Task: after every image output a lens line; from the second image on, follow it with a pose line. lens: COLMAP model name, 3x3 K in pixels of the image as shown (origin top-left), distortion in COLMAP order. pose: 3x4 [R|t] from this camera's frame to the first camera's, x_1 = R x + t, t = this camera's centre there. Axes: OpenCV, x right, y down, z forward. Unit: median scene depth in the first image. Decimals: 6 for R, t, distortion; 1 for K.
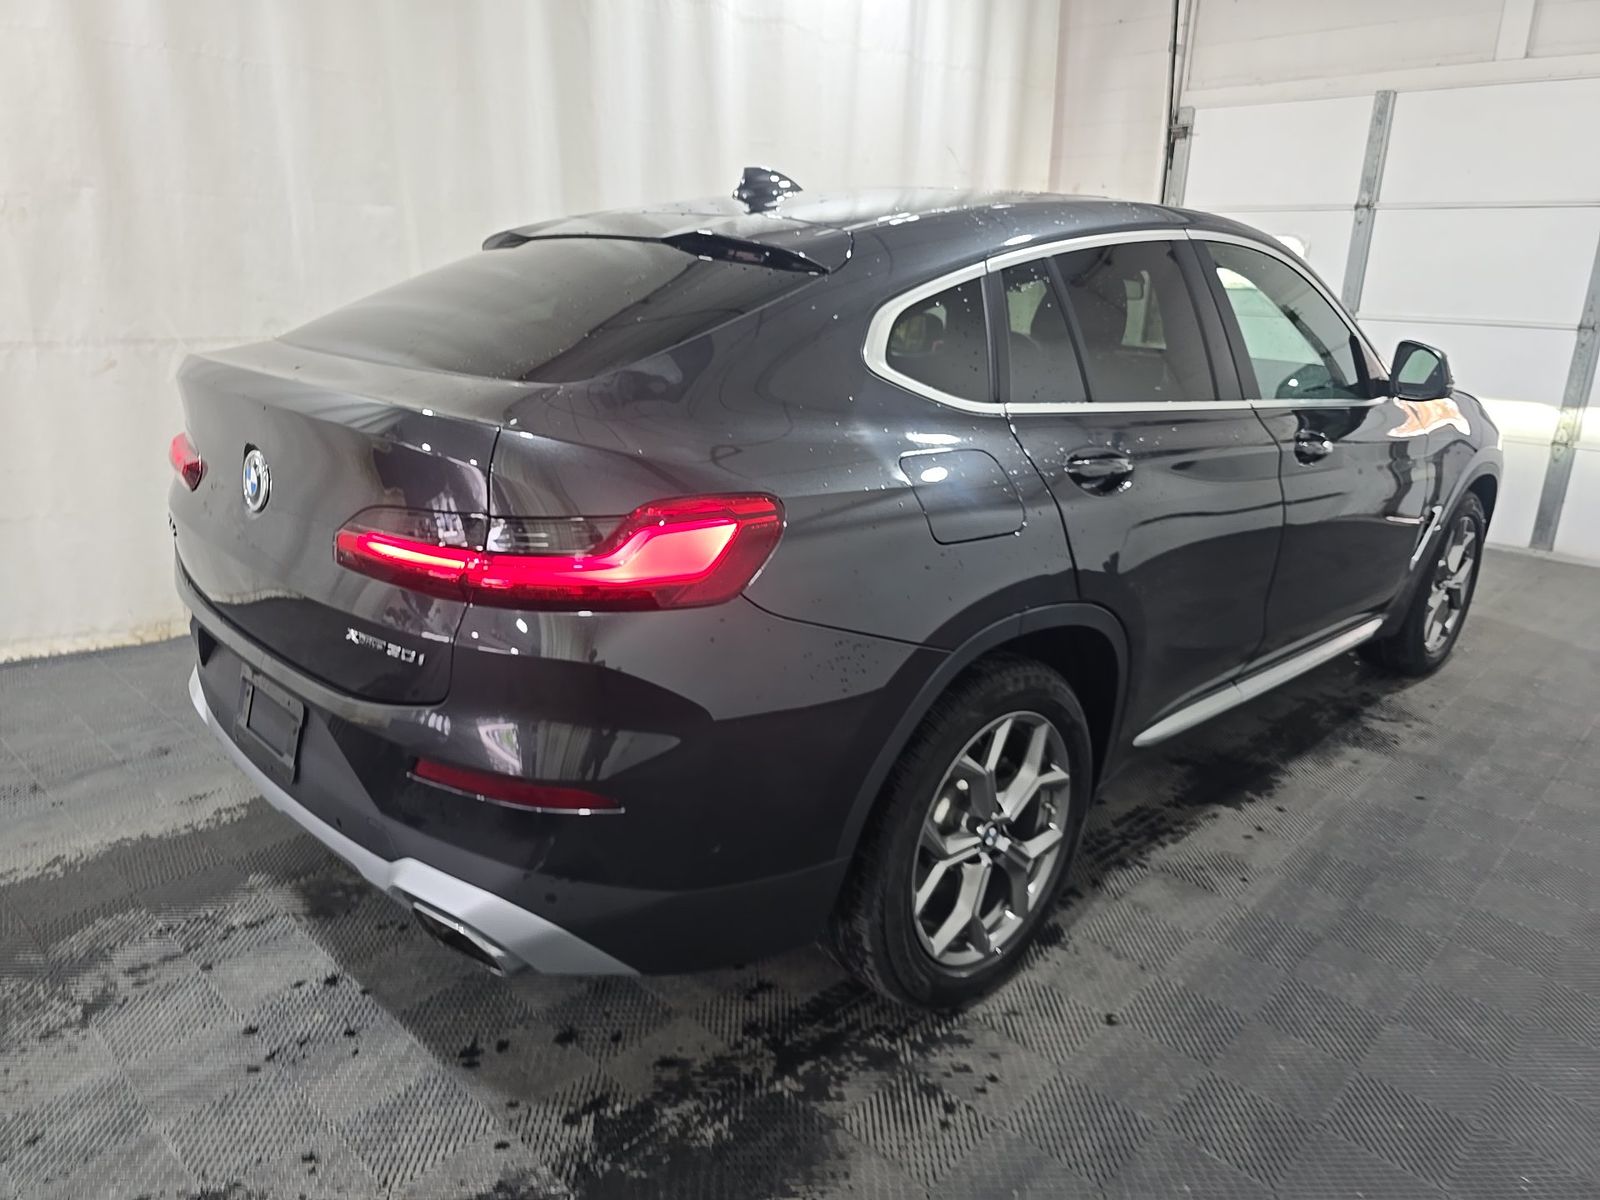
lens RADIAL K [[1064.5, 0, 837.7], [0, 1064.5, 580.5], [0, 0, 1]] dist [0.032205, -0.020848]
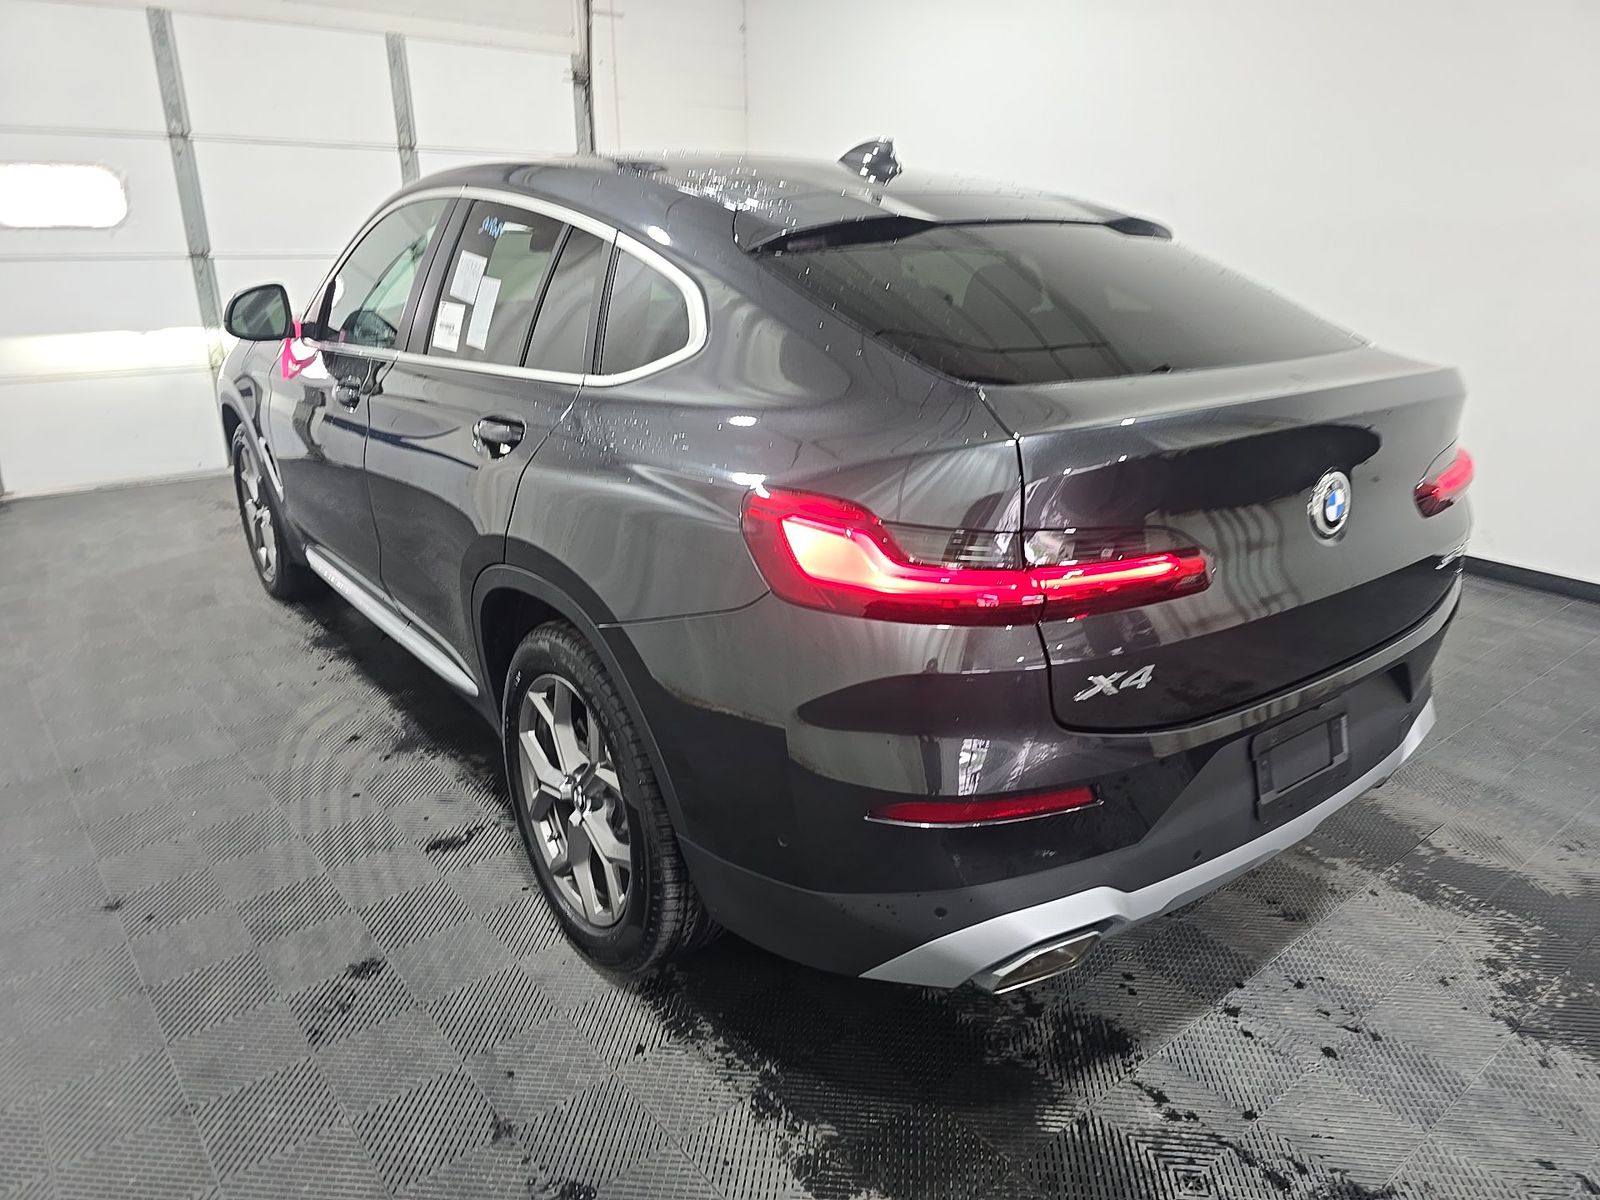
lens RADIAL K [[1050.8, 0, 808.1], [0, 1050.8, 597.8], [0, 0, 1]] dist [0.001427, -0.005918]
pose [[0.161716, -0.358410, 0.919451, -0.444725], [0.273795, 0.911432, 0.307129, -0.124129], [-0.948095, 0.202073, 0.245524, 0.372845]]
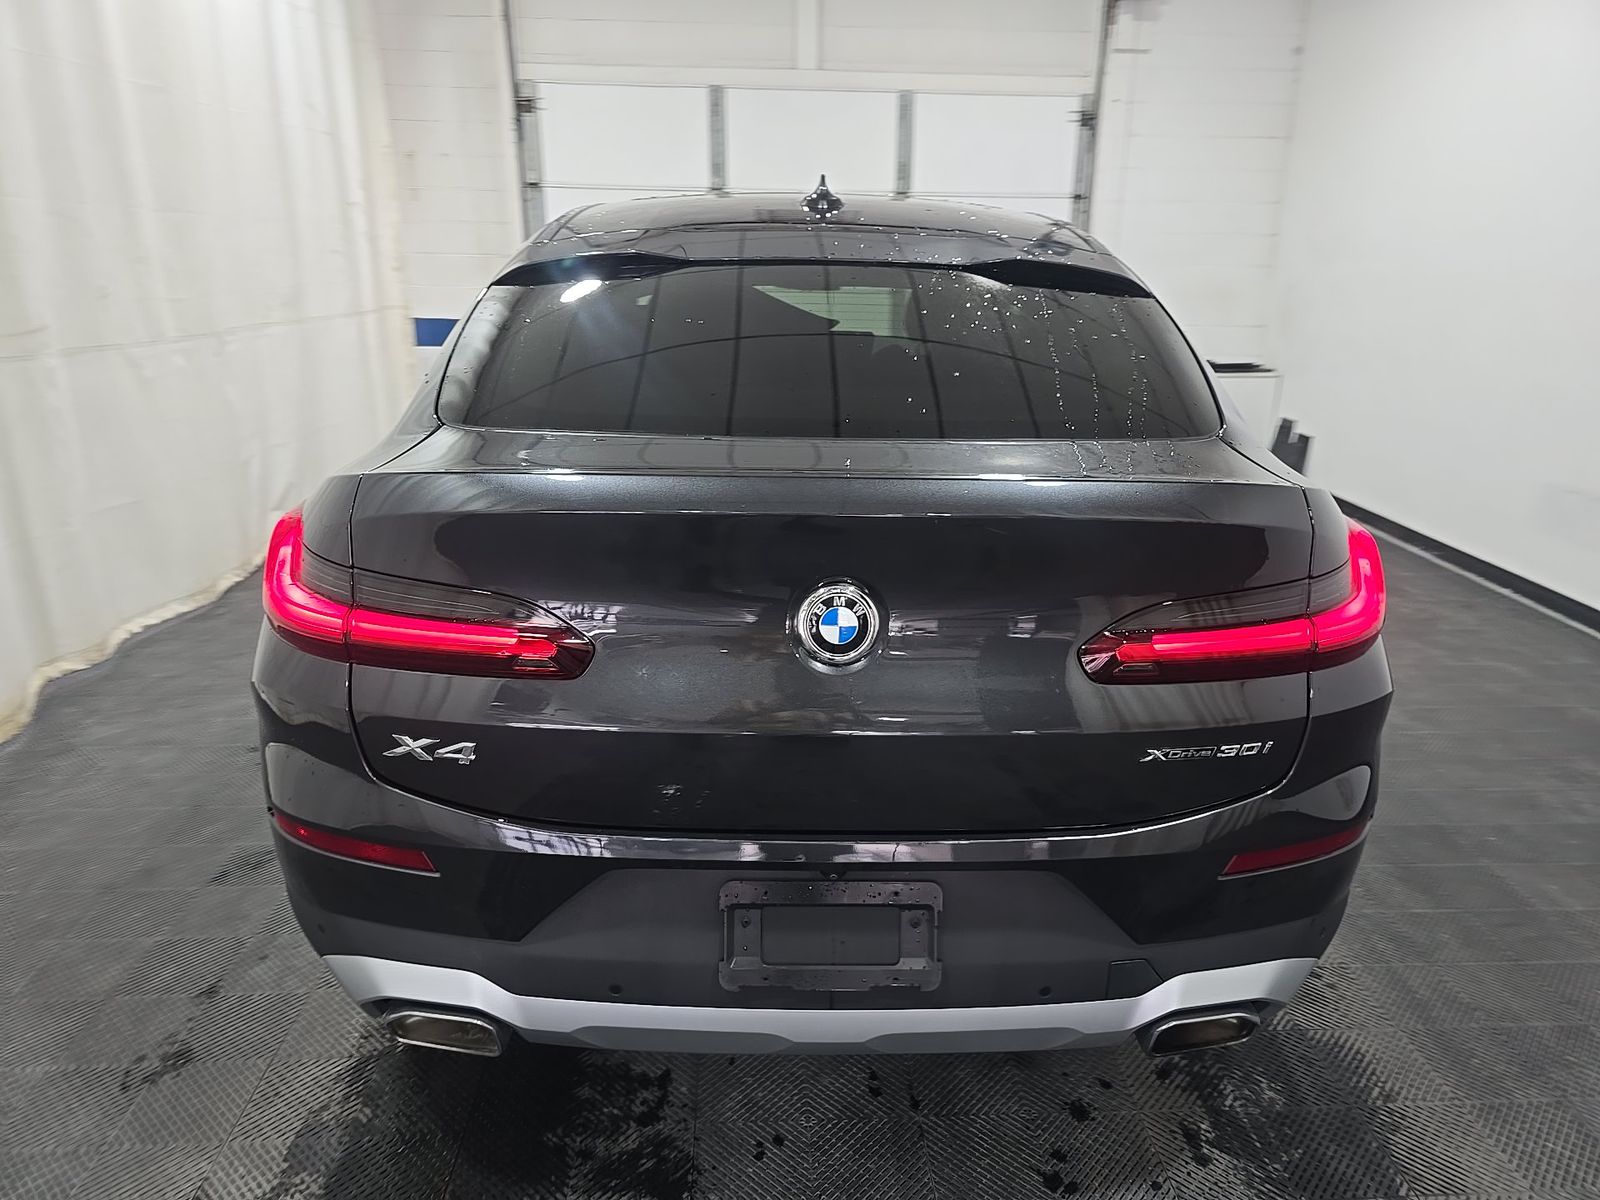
lens RADIAL K [[1050.8, 0, 808.1], [0, 1050.8, 597.8], [0, 0, 1]] dist [0.001427, -0.005918]
pose [[0.706423, -0.237591, 0.666721, -0.308962], [0.203158, 0.970403, 0.130554, -0.059900], [-0.678006, 0.043224, 0.733784, 0.155134]]
